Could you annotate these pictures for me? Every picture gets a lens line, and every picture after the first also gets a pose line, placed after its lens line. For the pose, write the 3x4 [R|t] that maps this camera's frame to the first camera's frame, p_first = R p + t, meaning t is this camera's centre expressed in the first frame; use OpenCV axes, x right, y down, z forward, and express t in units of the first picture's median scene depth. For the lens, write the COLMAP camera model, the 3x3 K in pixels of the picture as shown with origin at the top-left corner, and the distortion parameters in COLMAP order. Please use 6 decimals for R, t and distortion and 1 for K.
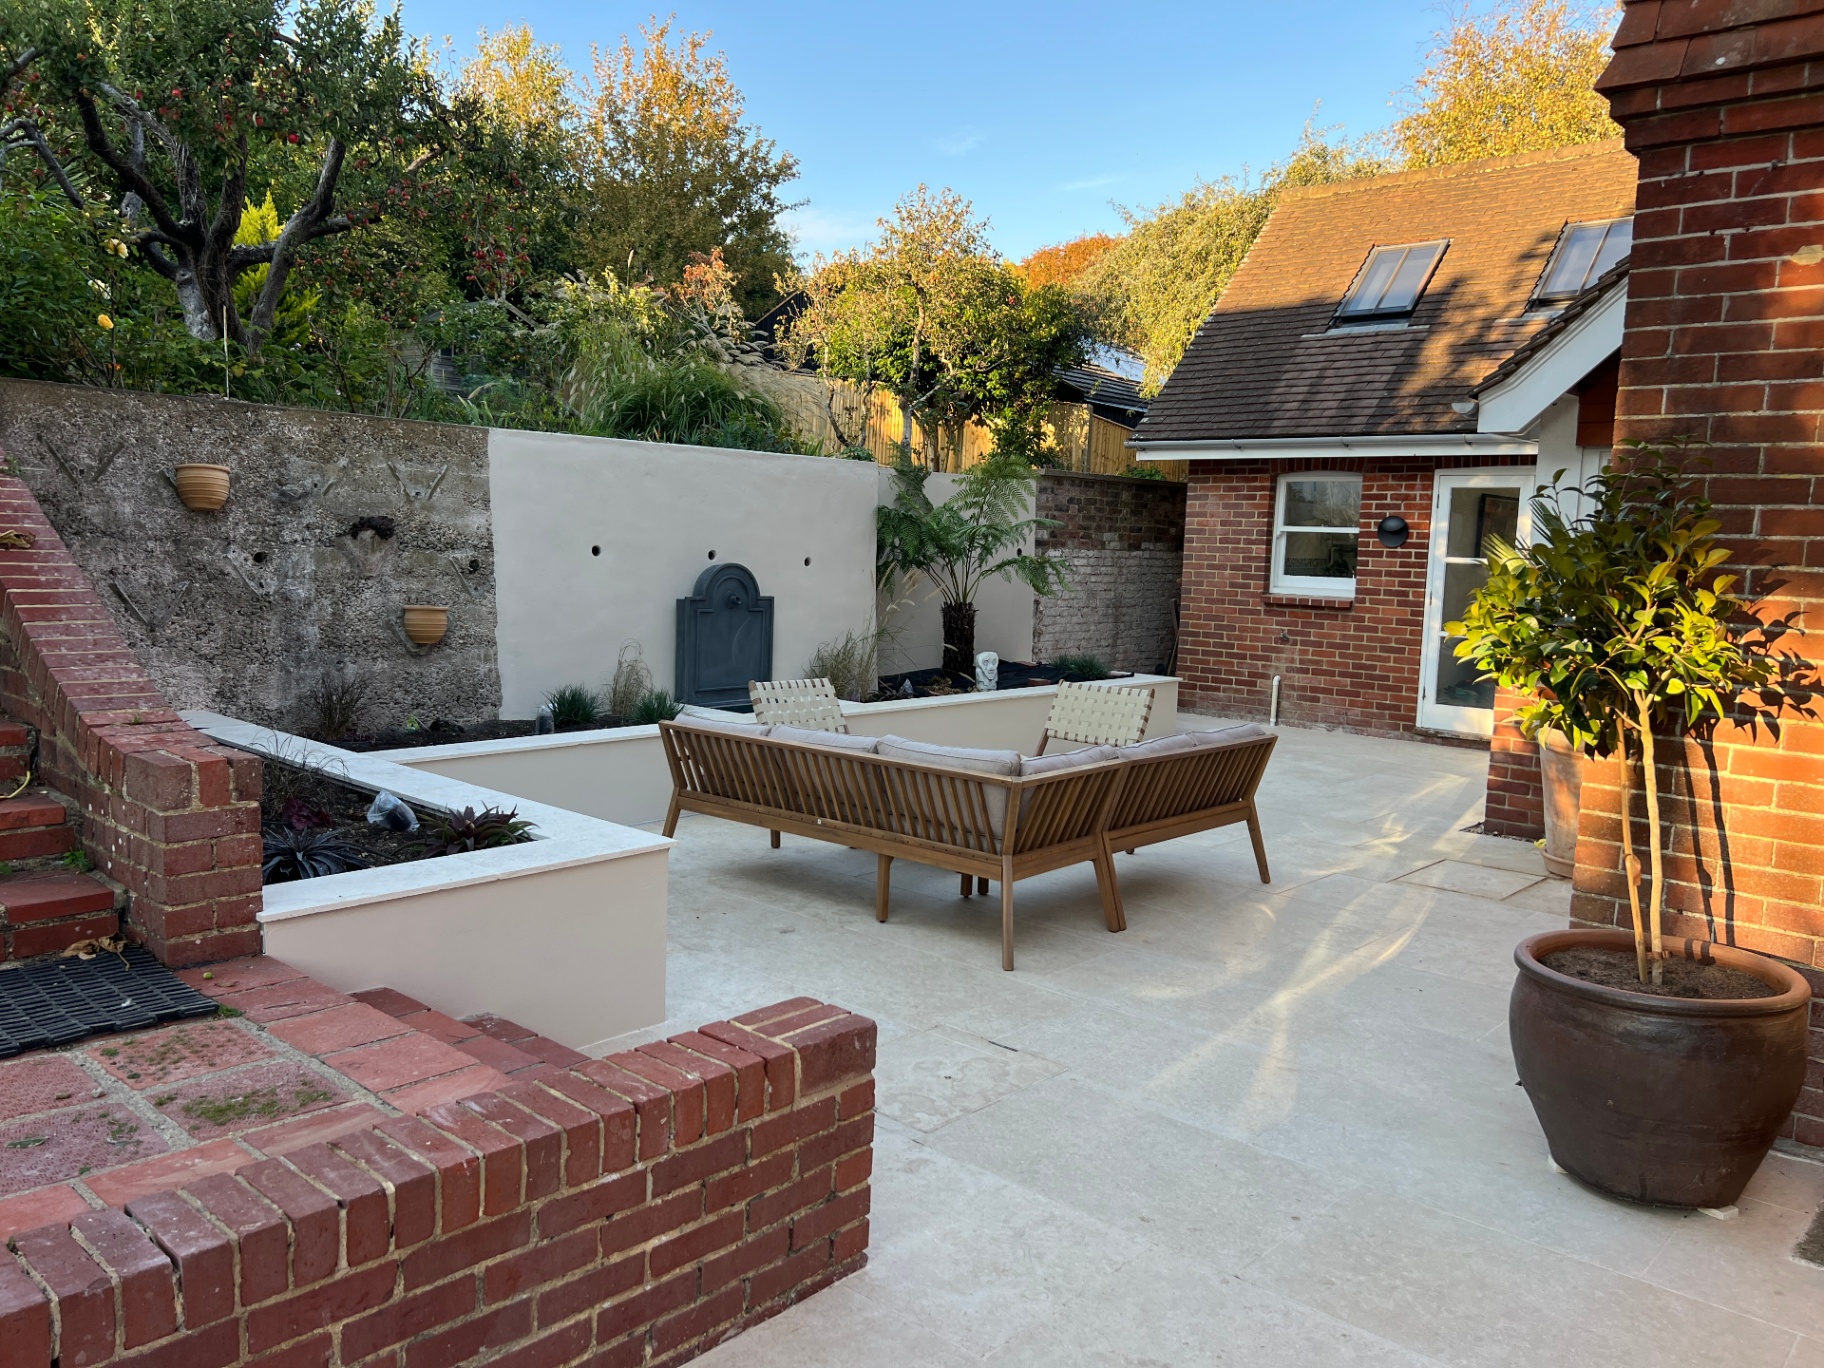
lens RADIAL K [[1388.2, 0, 881.1], [0, 1388.2, 705.5], [0, 0, 1]] dist [0.042473, -0.039722]
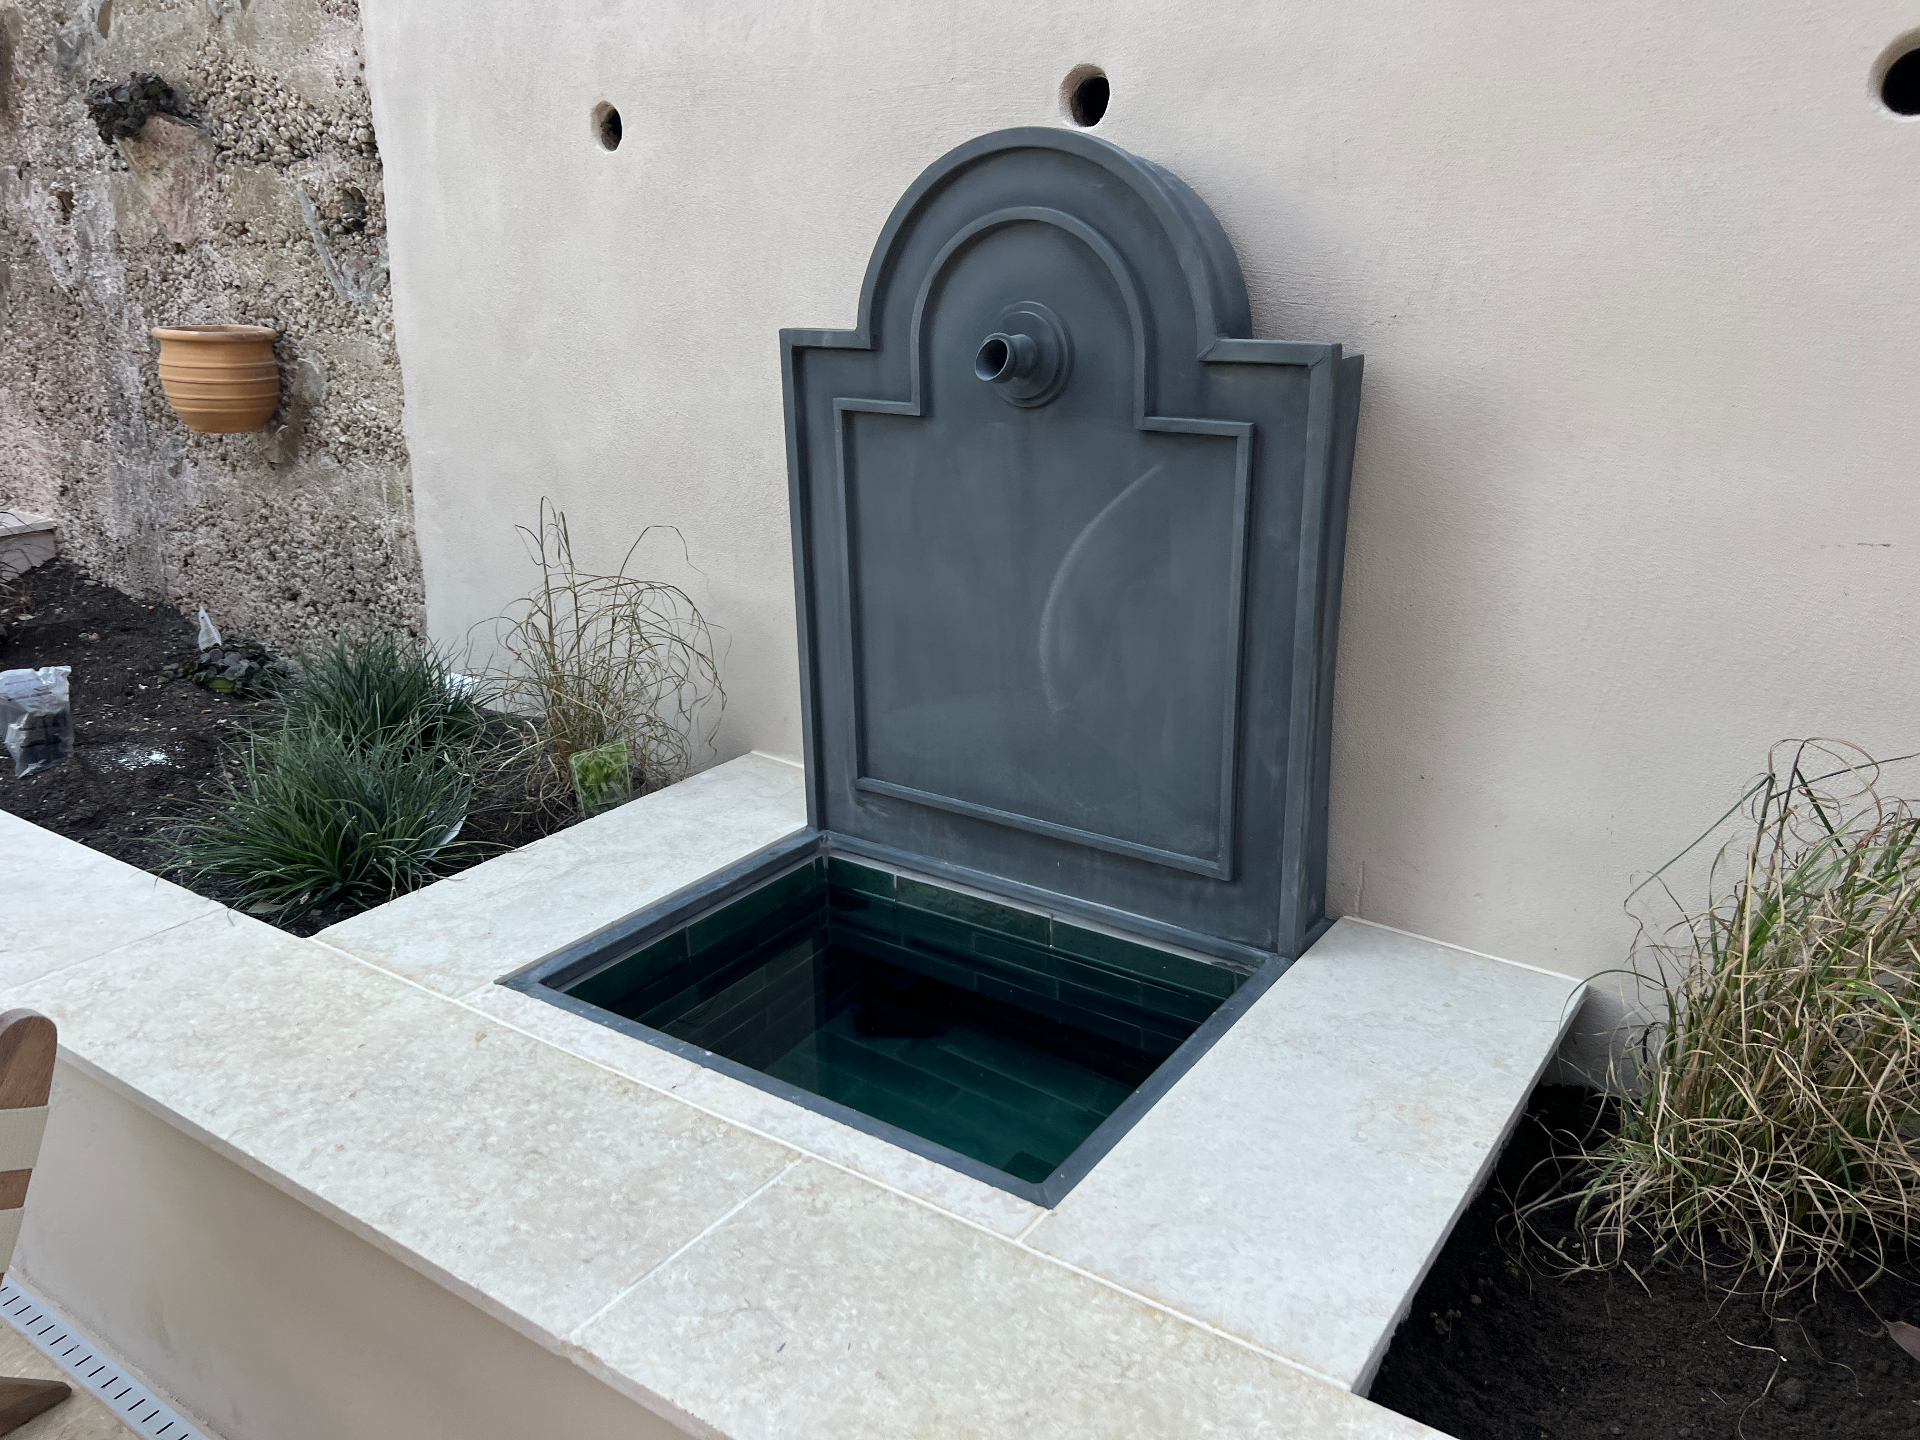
lens RADIAL K [[1461.2, 0, 953.2], [0, 1461.2, 727.7], [0, 0, 1]] dist [0.042473, -0.039722]
pose [[0.138605, 0.282273, -0.949268, 0.069677], [-0.098348, 0.957705, 0.270422, -0.070509], [0.985452, 0.055877, 0.160504, 0.846562]]
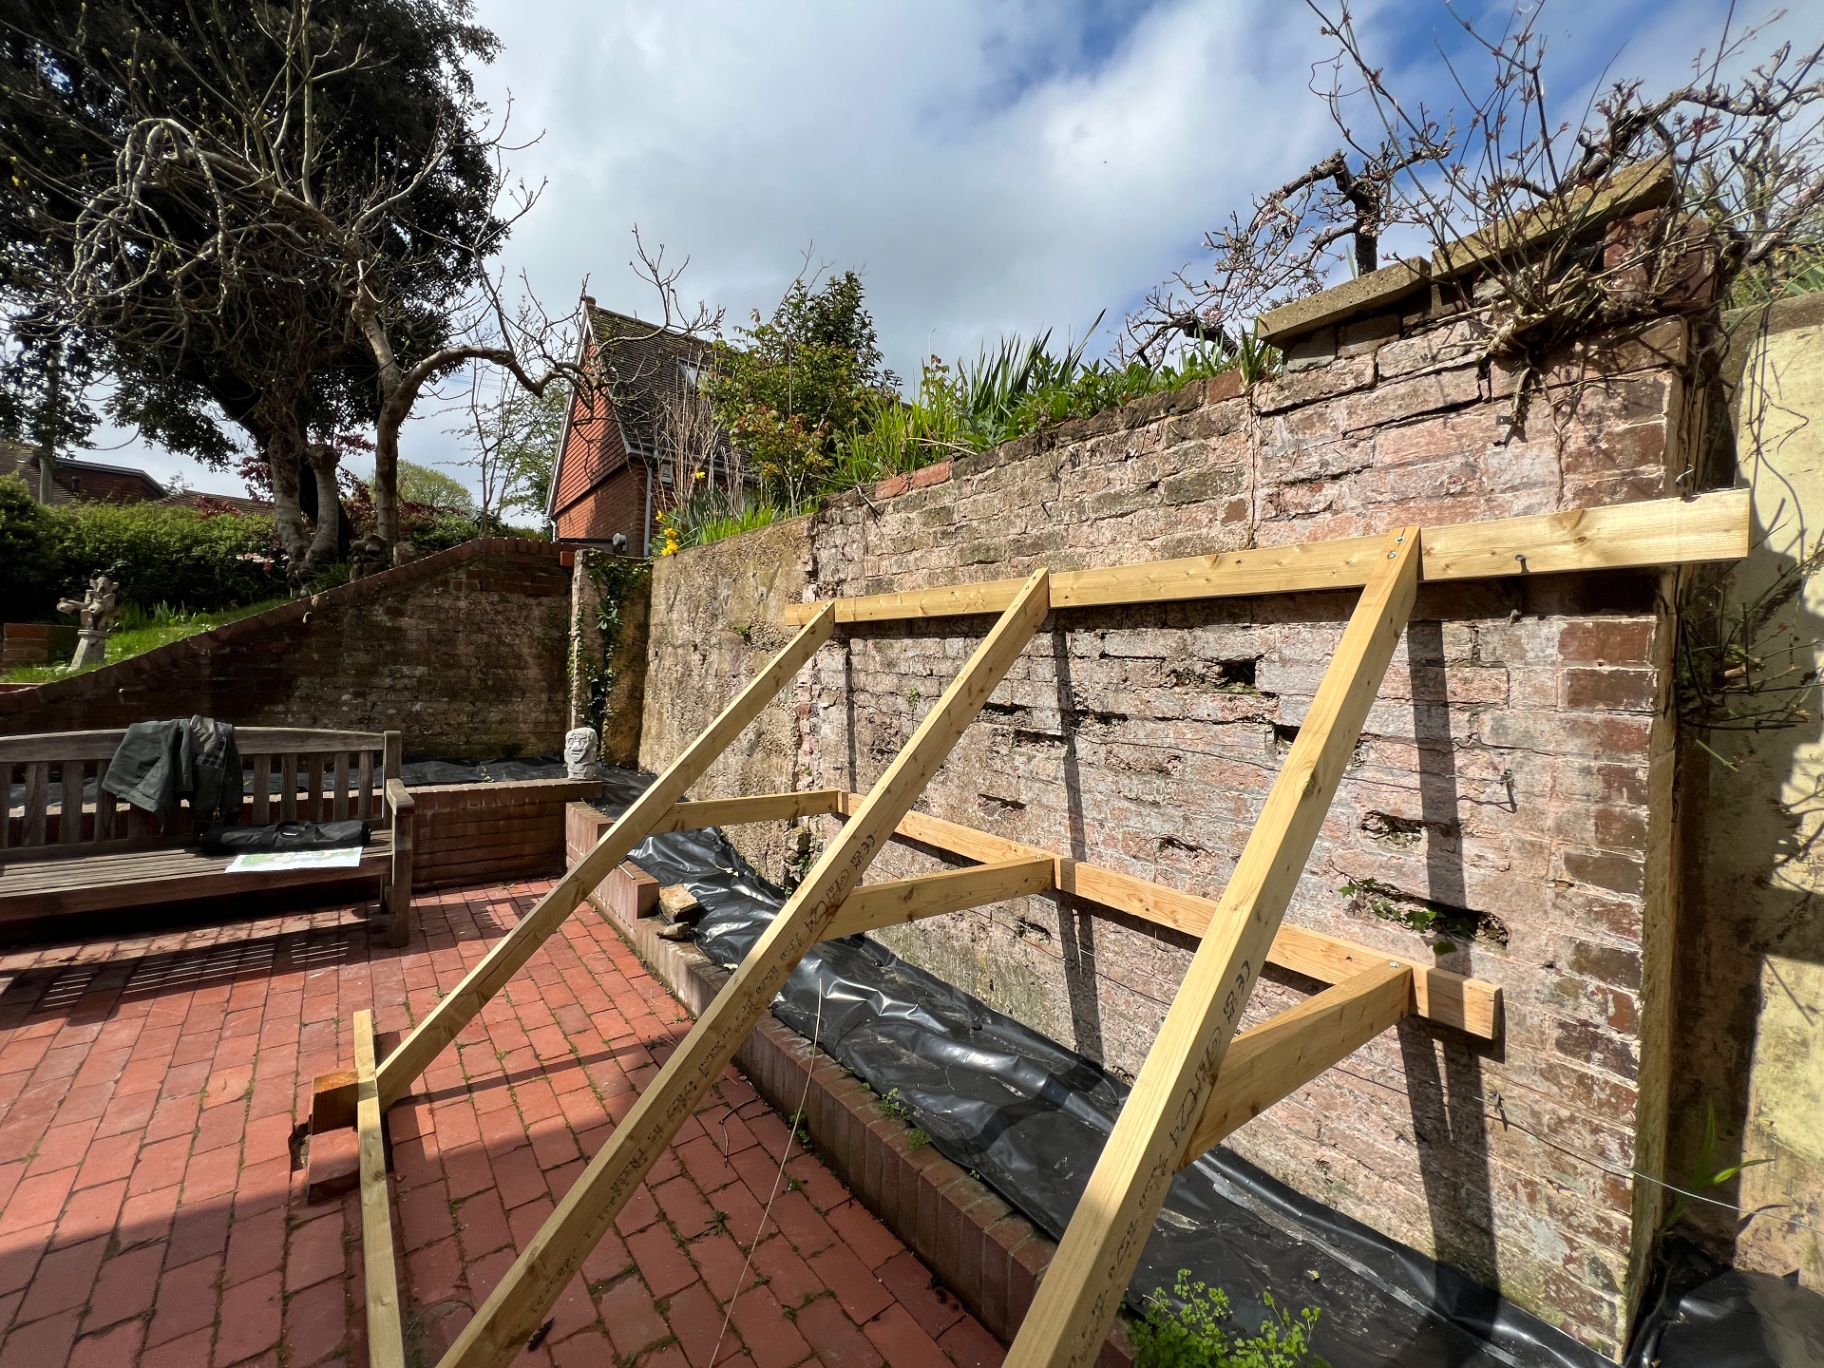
lens RADIAL K [[733.7, 0, 907.9], [0, 733.7, 682.6], [0, 0, 1]] dist [0.000156, -0.001049]
pose [[-0.158284, -0.023542, -0.987113, 0.130521], [-0.170188, 0.985404, 0.003789, -0.082640], [0.972616, 0.168595, -0.159981, 0.898644]]
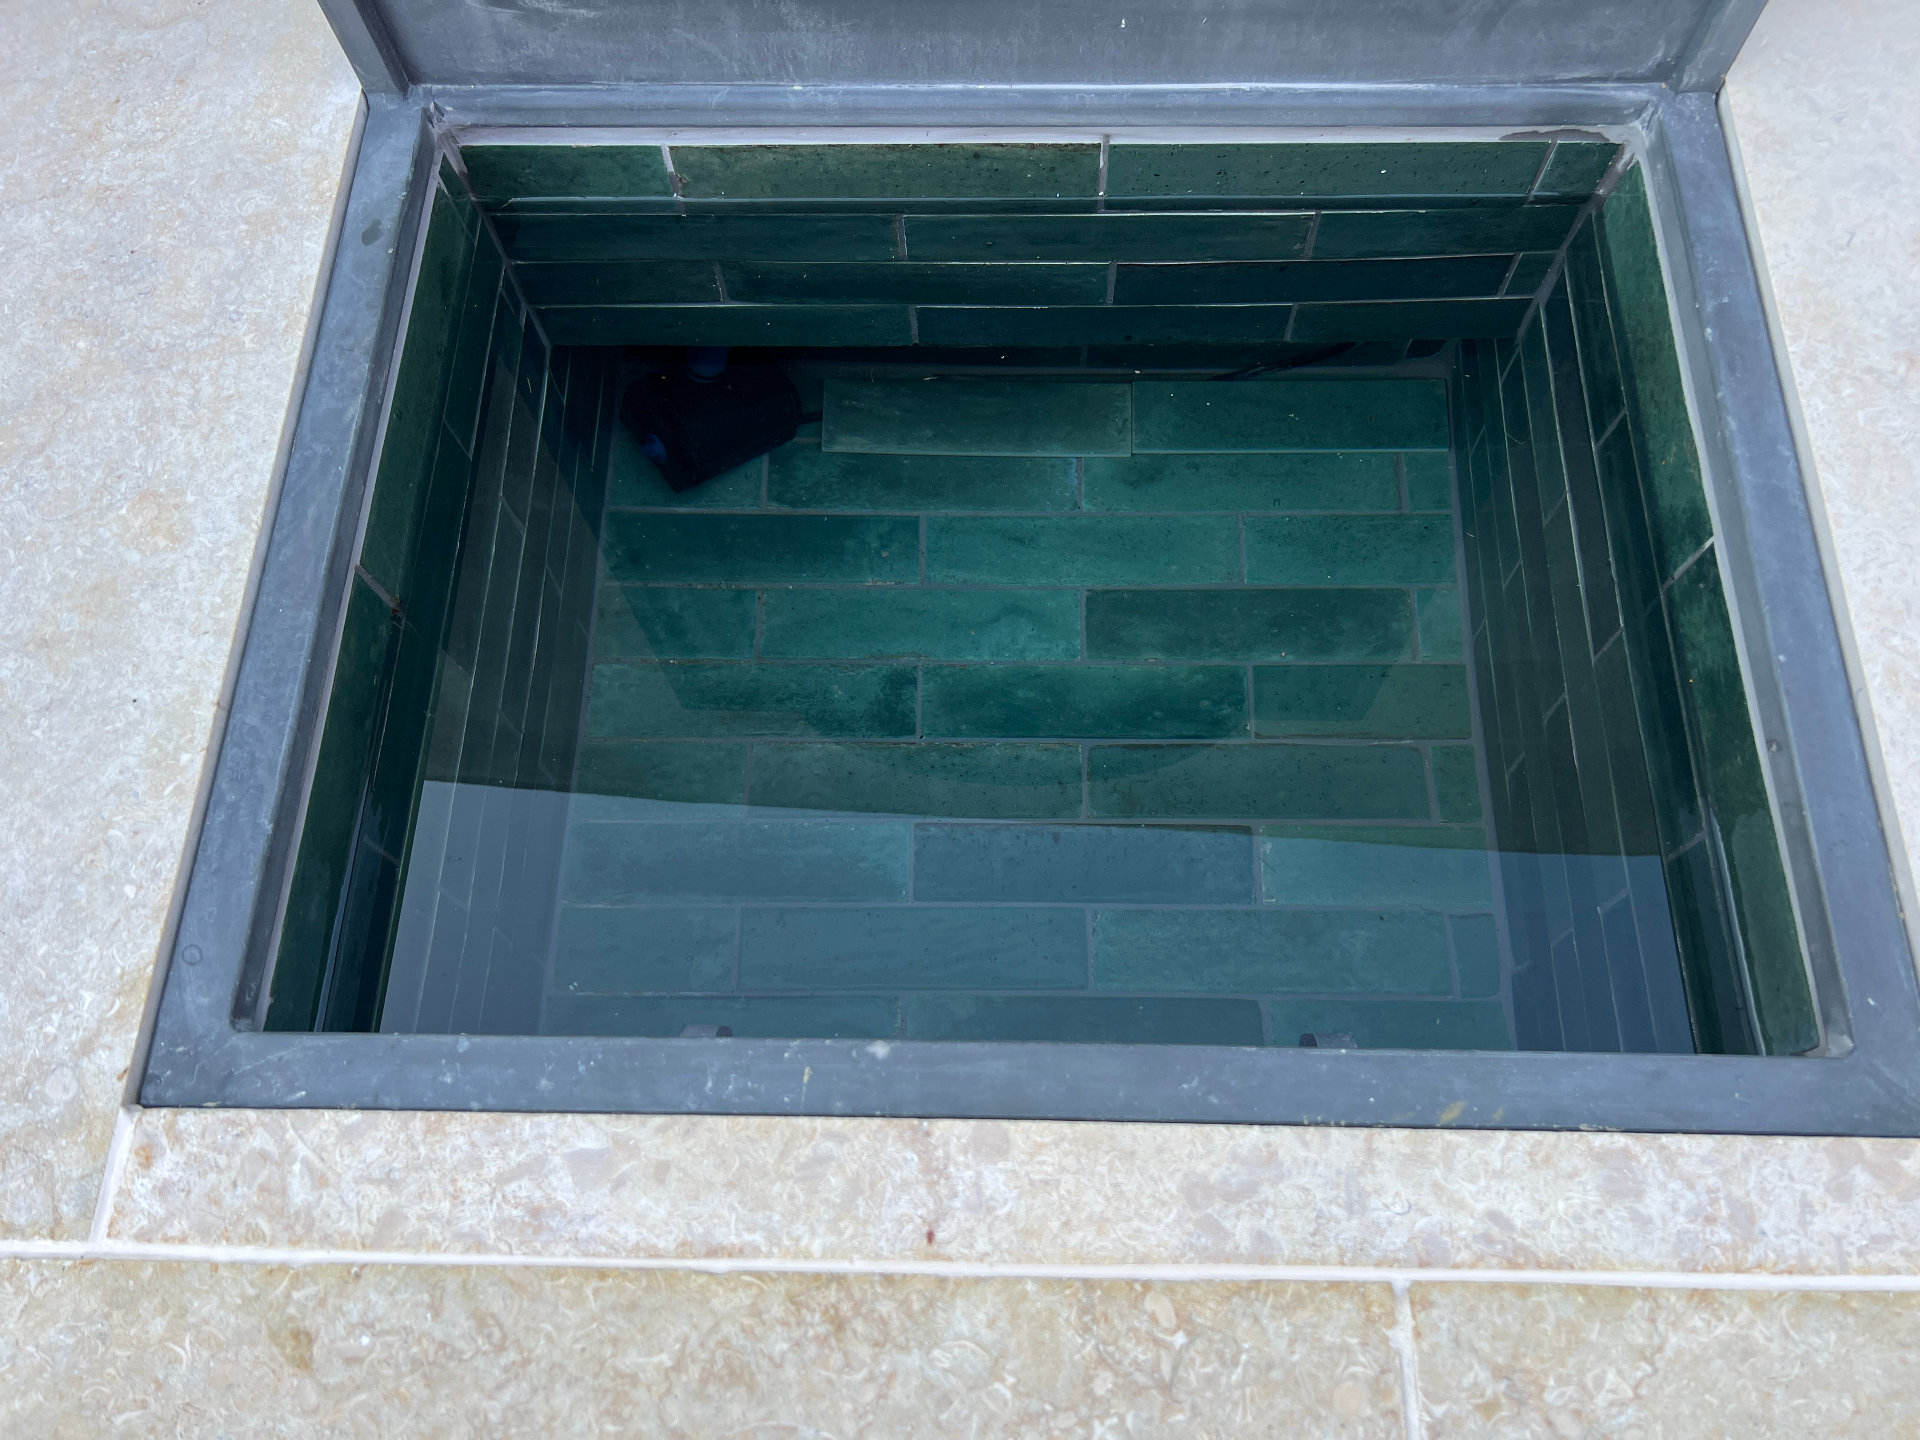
lens RADIAL K [[1461.2, 0, 957.6], [0, 1461.2, 716.1], [0, 0, 1]] dist [0.042473, -0.039722]
pose [[0.665241, 0.668760, -0.331985, -0.051205], [-0.043858, 0.478879, 0.876785, -0.055158], [0.745339, -0.568713, 0.347901, 0.837334]]
